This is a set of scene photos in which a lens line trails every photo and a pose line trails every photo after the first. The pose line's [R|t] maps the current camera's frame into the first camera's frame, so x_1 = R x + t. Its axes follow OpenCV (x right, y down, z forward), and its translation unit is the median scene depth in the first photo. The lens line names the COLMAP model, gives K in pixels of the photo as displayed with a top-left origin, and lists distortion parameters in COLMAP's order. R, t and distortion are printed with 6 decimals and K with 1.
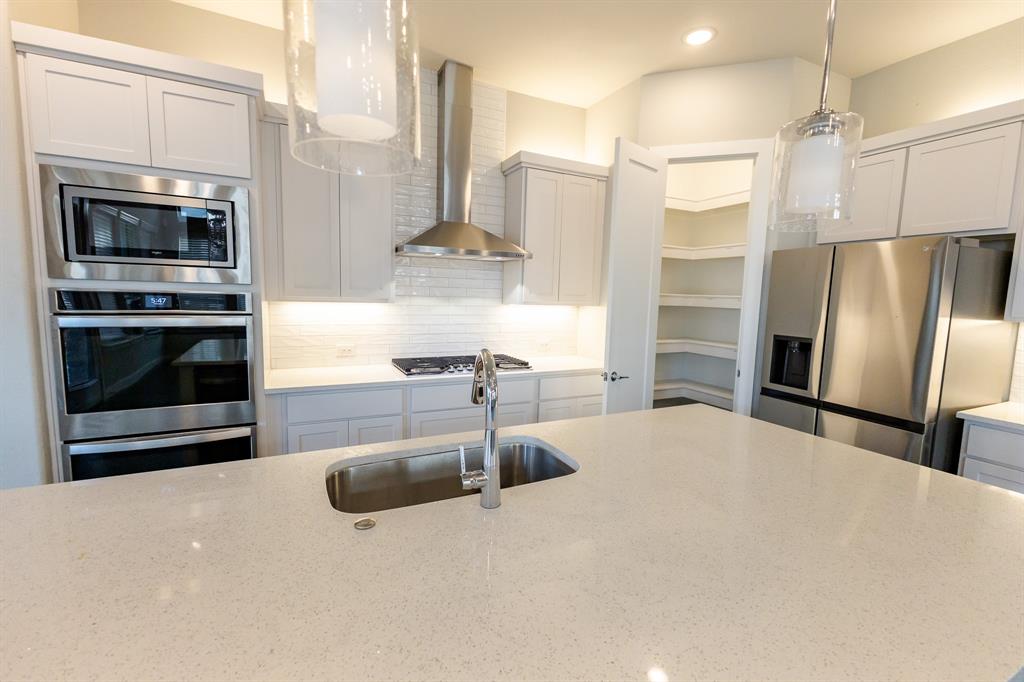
lens RADIAL K [[444.0, 0, 510.3], [0, 444.0, 338.1], [0, 0, 1]] dist [0.013324, -0.000193]
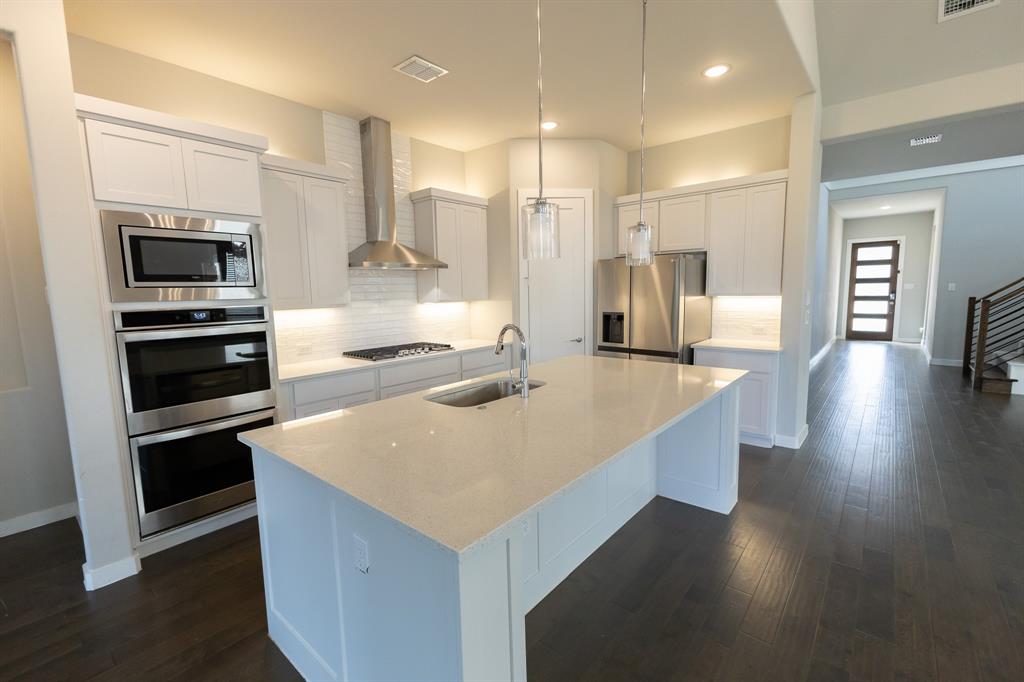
lens RADIAL K [[444.0, 0, 510.3], [0, 444.0, 338.1], [0, 0, 1]] dist [0.013324, -0.000193]
pose [[0.918883, -0.088416, 0.384494, -0.370840], [0.083948, 0.996065, 0.028426, 0.013372], [-0.385494, 0.006158, 0.922690, -0.382229]]
